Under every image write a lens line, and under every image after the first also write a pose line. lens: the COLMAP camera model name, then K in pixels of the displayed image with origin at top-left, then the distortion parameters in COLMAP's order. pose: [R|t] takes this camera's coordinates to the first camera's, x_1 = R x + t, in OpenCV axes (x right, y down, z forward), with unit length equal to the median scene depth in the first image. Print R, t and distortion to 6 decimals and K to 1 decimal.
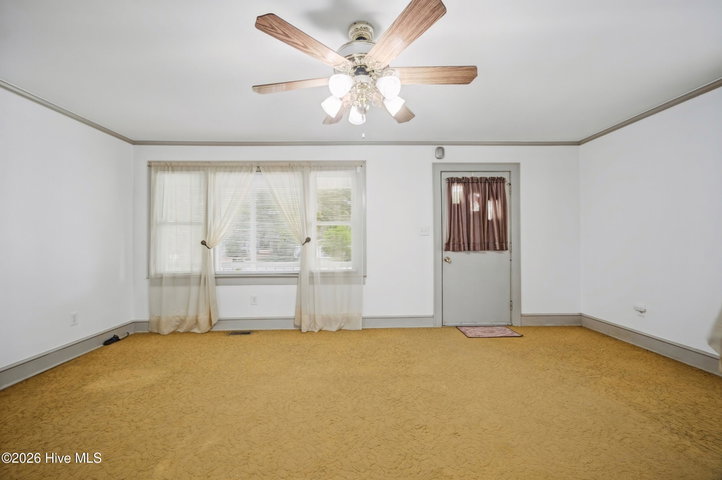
lens RADIAL K [[291.8, 0, 362.0], [0, 291.8, 242.7], [0, 0, 1]] dist [-0.000497, -0.000010]
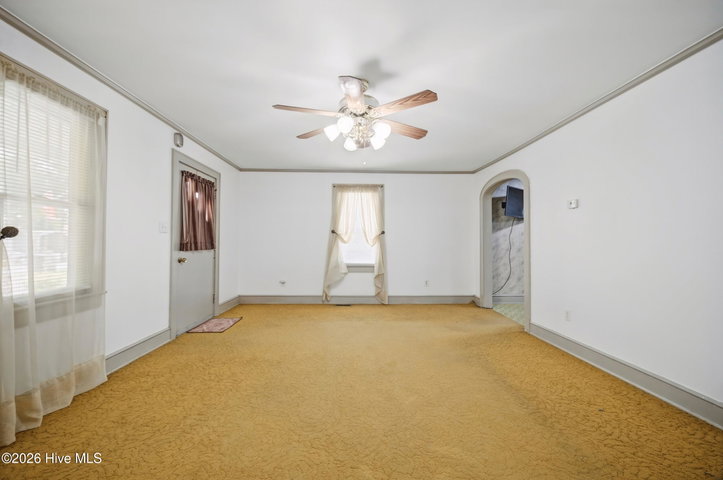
lens RADIAL K [[290.0, 0, 360.0], [0, 290.0, 234.7], [0, 0, 1]] dist [-0.000013, 0.000003]
pose [[-0.005205, 0.037358, 0.999288, -0.610105], [0.002663, 0.999299, -0.037345, 0.014269], [-0.999983, 0.002466, -0.005301, 0.454001]]
